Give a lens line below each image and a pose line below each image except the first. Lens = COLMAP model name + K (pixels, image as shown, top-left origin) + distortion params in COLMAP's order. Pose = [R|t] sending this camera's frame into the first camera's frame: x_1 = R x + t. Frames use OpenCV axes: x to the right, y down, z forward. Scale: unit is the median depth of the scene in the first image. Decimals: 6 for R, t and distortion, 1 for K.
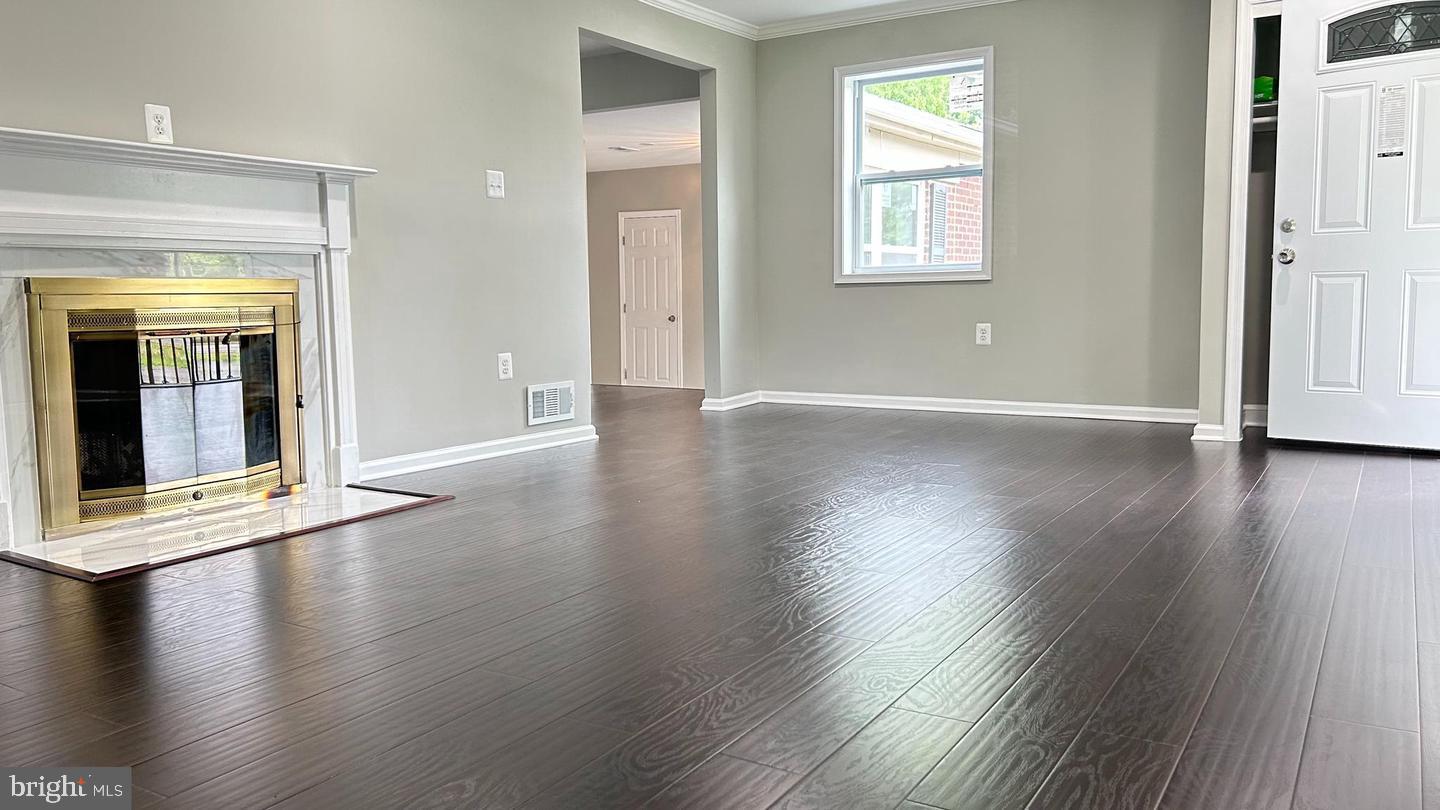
lens RADIAL K [[1058.5, 0, 720.0], [0, 1058.5, 405.0], [0, 0, 1]] dist [-0.000991, 0.000703]
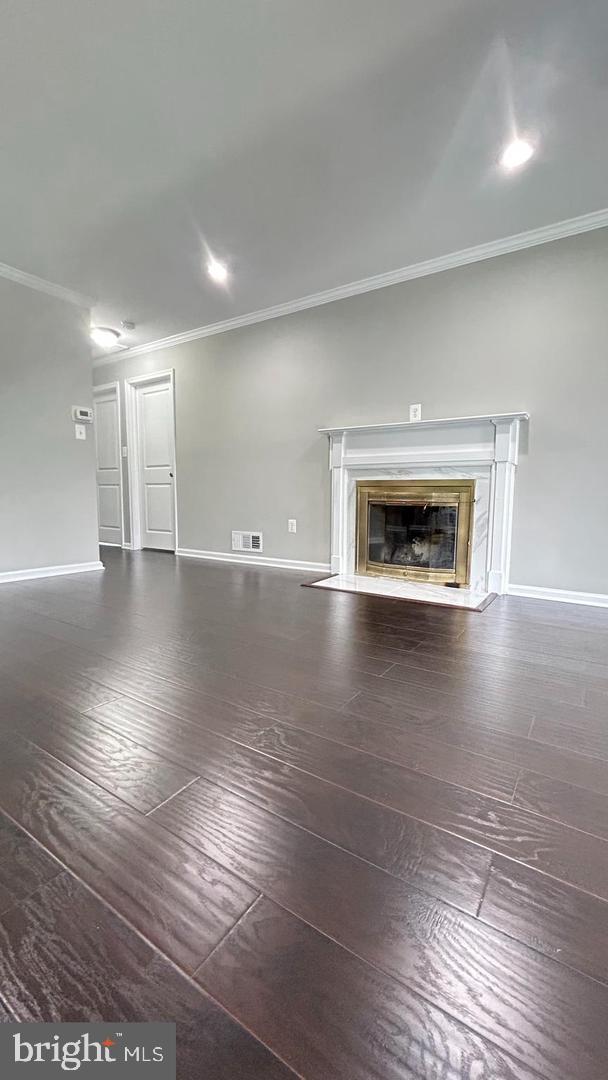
lens RADIAL K [[431.5, 0, 304.0], [0, 431.5, 540.0], [0, 0, 1]] dist [0.000614, -0.000068]
pose [[-0.021108, 0.123613, -0.992106, 0.403791], [-0.112524, 0.985728, 0.125213, -0.074493], [0.993425, 0.114278, -0.006897, 0.724587]]
